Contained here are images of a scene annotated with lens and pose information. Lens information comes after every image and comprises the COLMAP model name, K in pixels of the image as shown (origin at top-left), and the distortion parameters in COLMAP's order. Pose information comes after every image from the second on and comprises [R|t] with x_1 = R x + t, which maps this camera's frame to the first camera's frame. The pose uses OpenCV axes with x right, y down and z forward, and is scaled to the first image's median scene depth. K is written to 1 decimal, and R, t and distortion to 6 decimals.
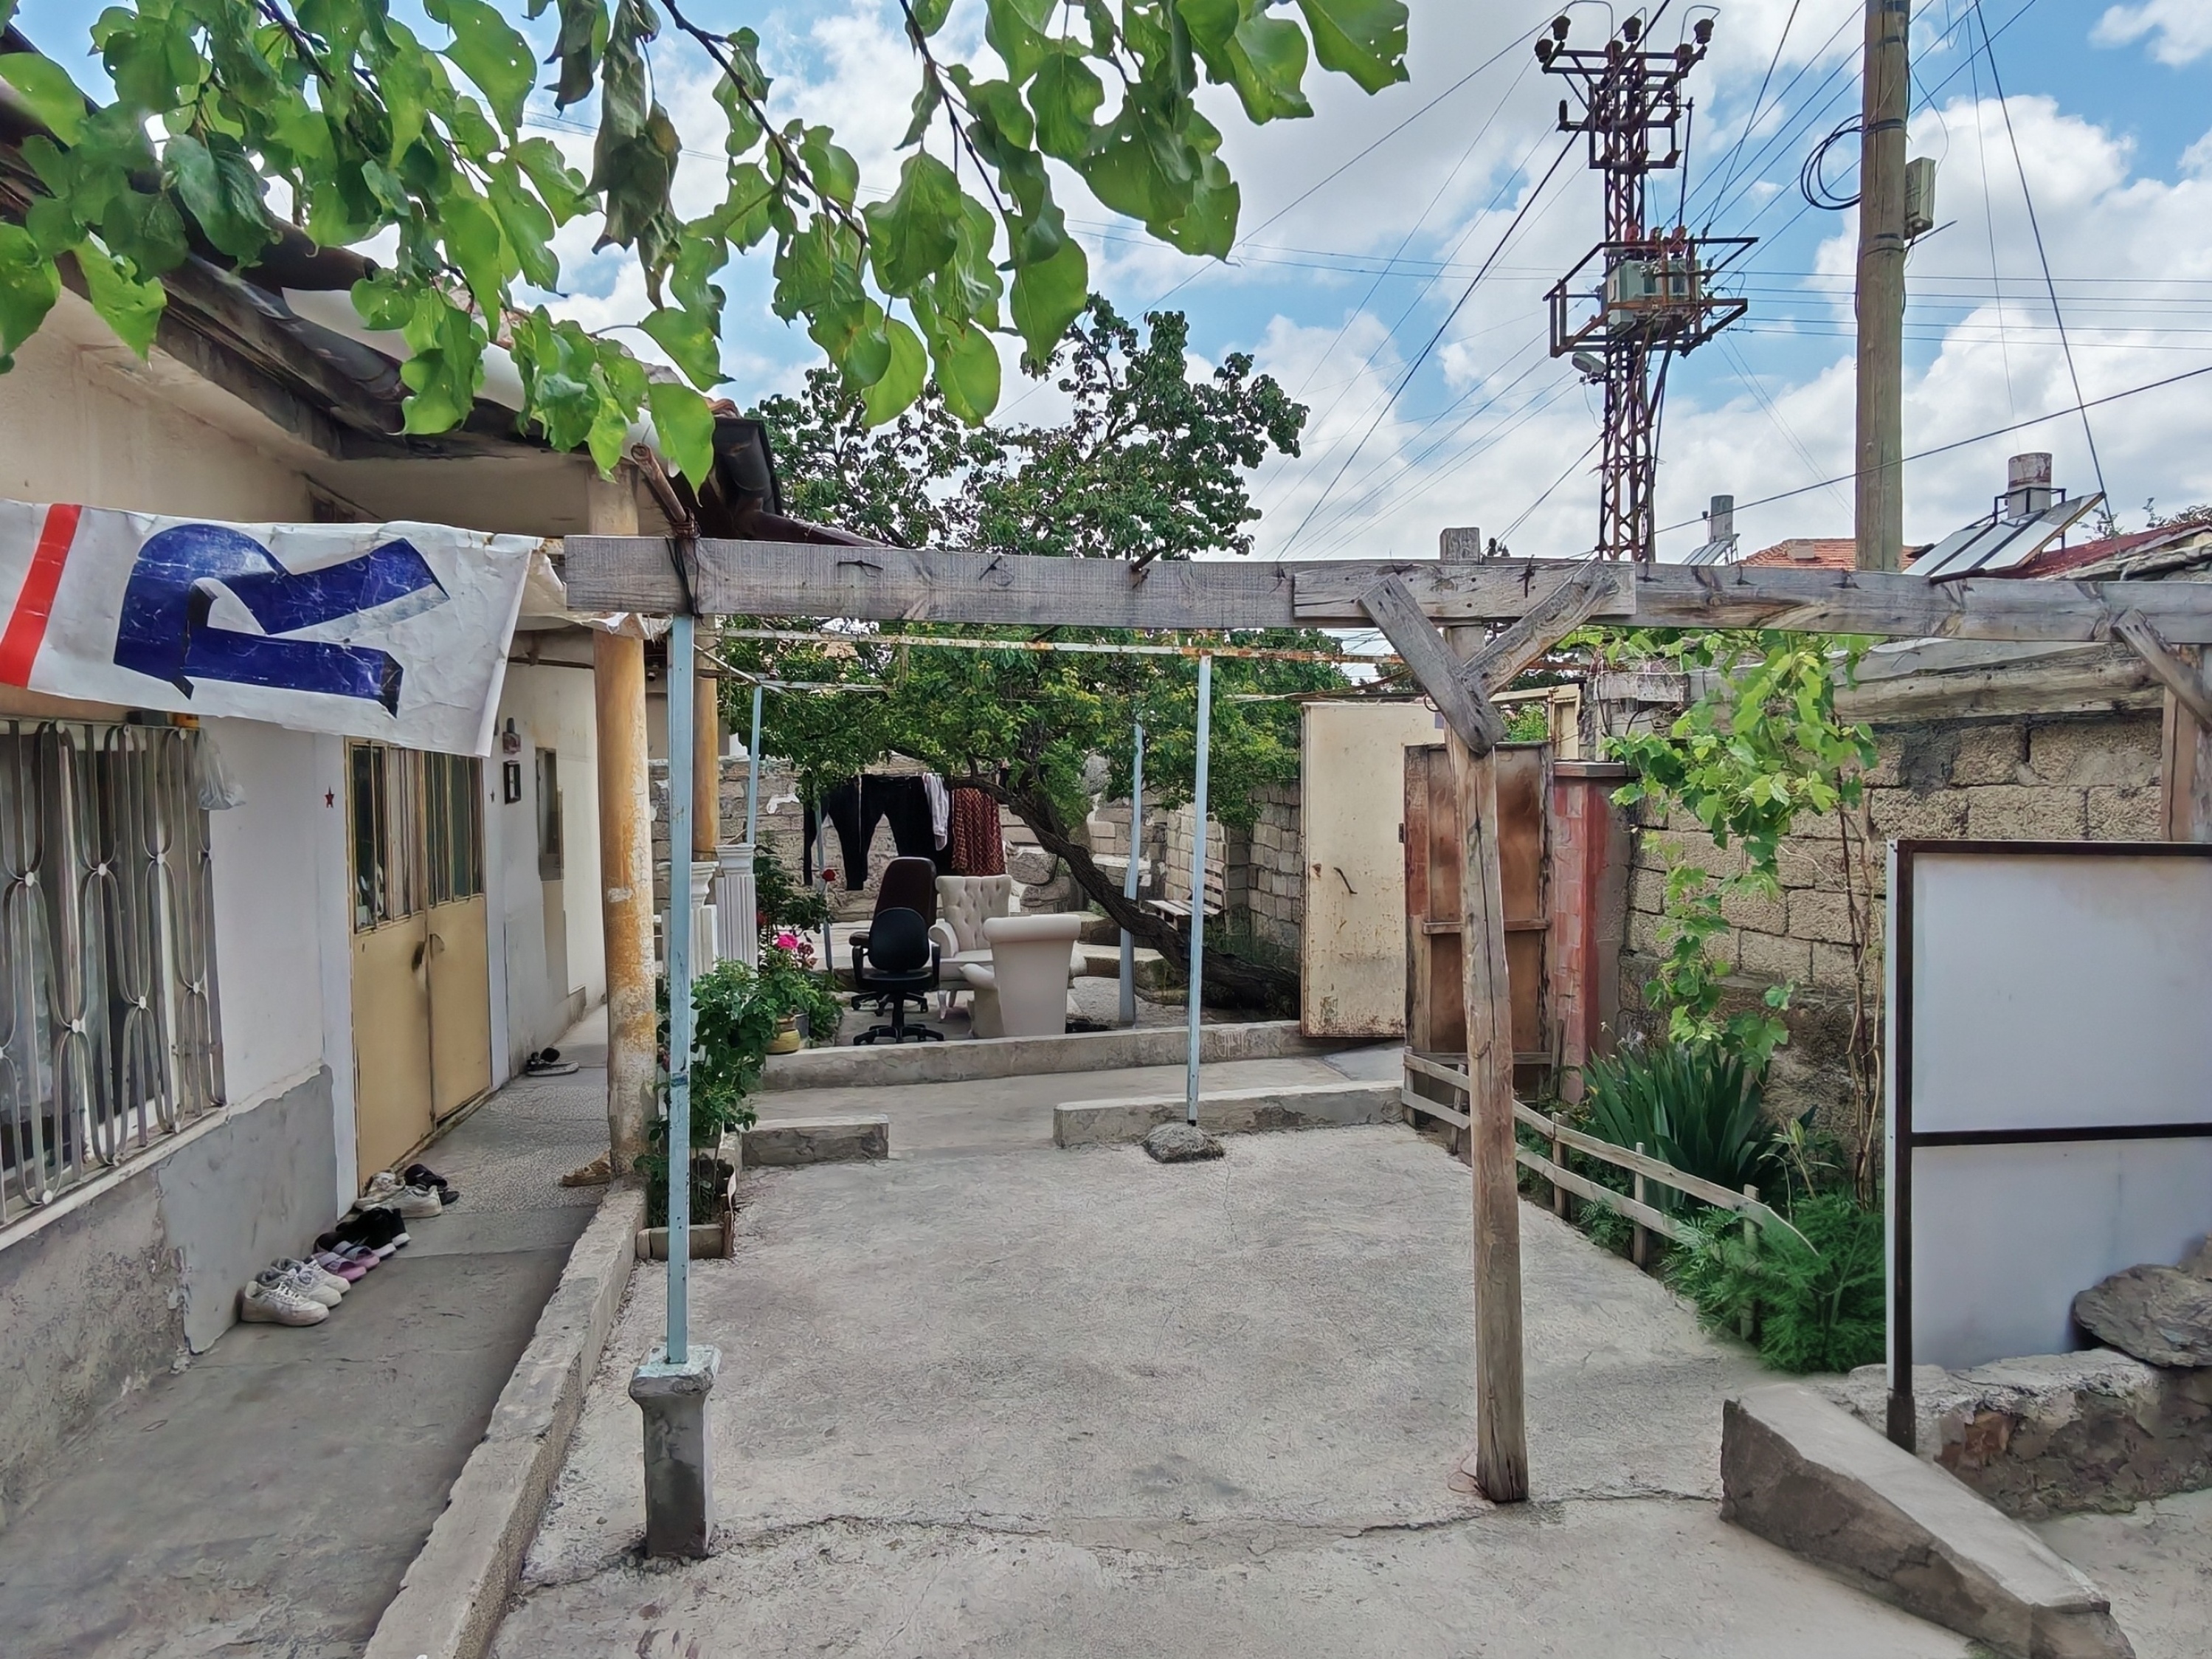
lens RADIAL K [[1375.1, 0, 1096.4], [0, 1375.1, 834.6], [0, 0, 1]] dist [0.003613, 0.006743]
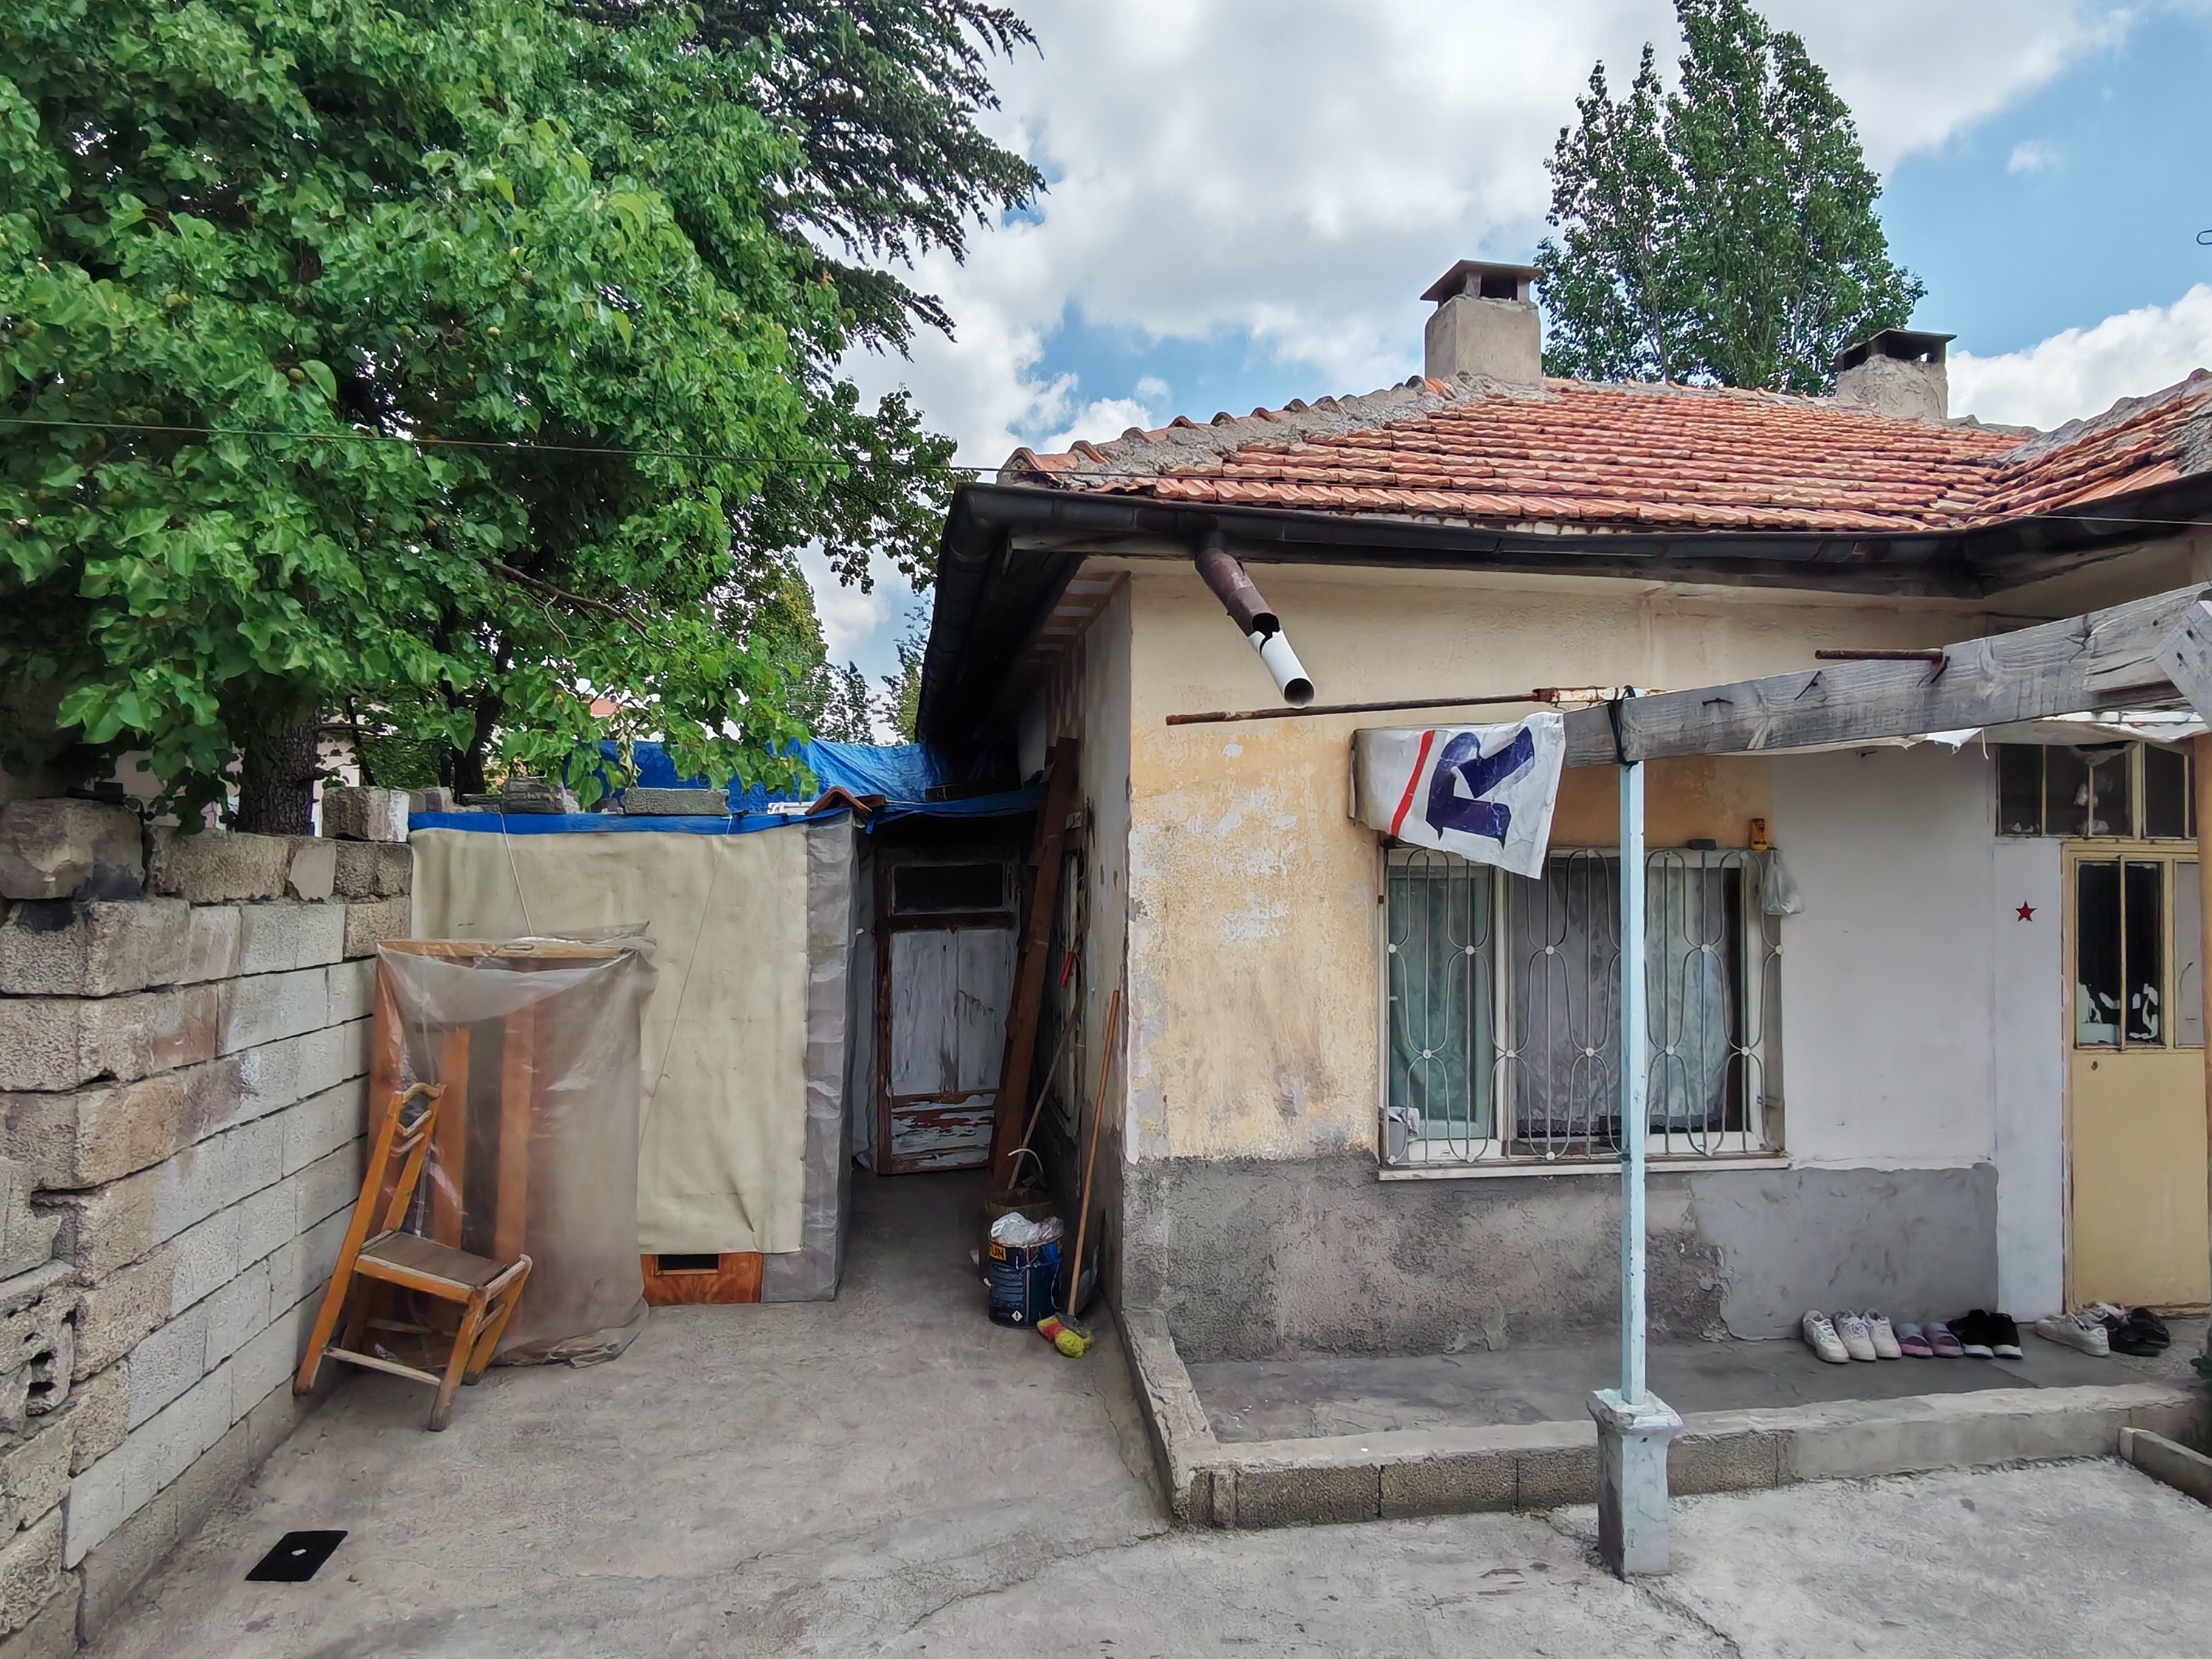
lens RADIAL K [[1375.1, 0, 1099.9], [0, 1375.1, 825.7], [0, 0, 1]] dist [0.003613, 0.006743]
pose [[-0.020367, -0.020711, -0.999578, 0.631445], [-0.058580, 0.998093, -0.019487, -0.038138], [0.998075, 0.058158, -0.021542, 0.396401]]
